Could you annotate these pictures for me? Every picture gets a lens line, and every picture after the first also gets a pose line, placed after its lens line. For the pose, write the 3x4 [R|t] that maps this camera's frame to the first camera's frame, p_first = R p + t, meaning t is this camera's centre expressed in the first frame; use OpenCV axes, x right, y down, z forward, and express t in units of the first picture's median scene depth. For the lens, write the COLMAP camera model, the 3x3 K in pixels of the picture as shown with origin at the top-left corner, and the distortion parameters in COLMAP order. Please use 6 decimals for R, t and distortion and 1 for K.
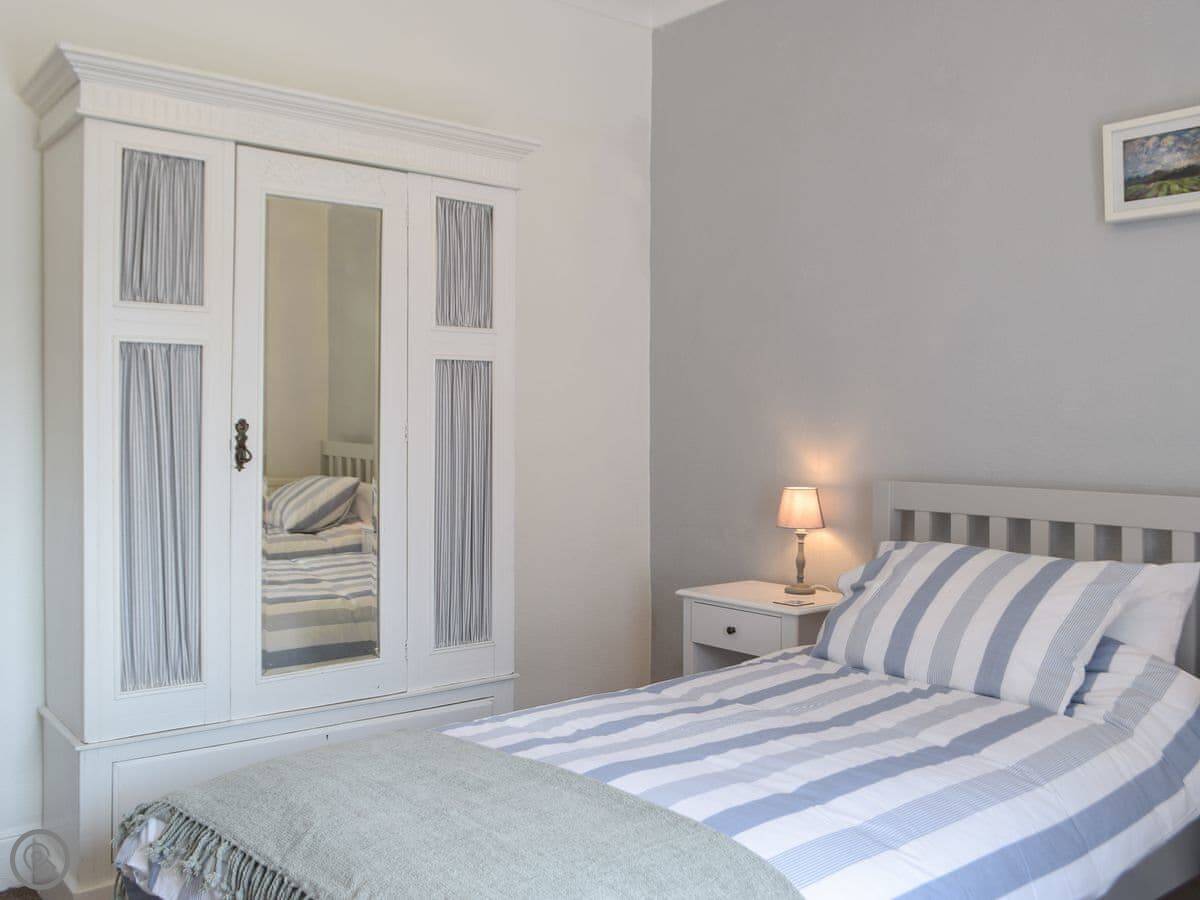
lens RADIAL K [[1095.6, 0, 598.2], [0, 1095.6, 452.2], [0, 0, 1]] dist [-0.008149, 0.000000]
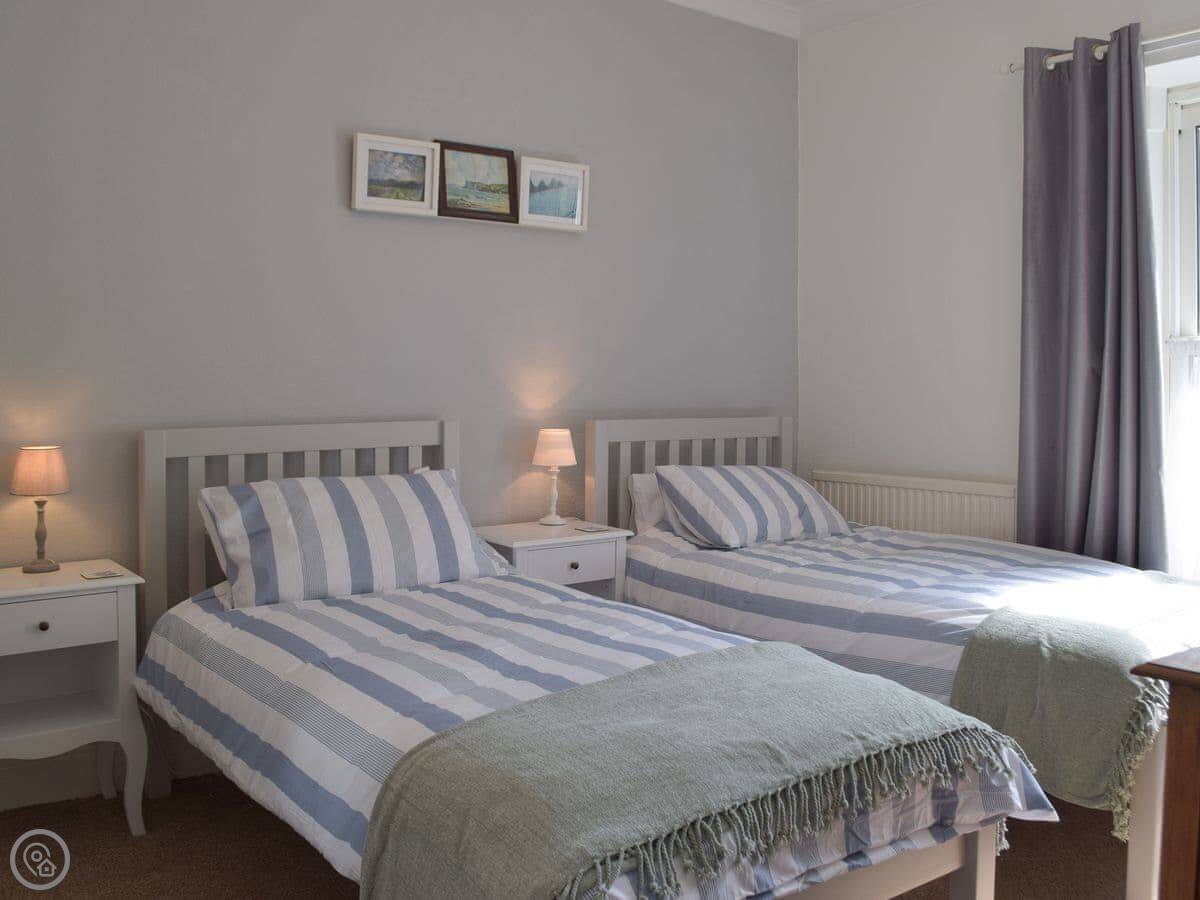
lens RADIAL K [[1095.6, 0, 598.3], [0, 1095.6, 446.2], [0, 0, 1]] dist [-0.008149, 0.000000]
pose [[0.039560, -0.080208, 0.995993, -0.824394], [0.028114, 0.996468, 0.079129, -0.029601], [-0.998822, 0.024871, 0.041675, 0.684711]]
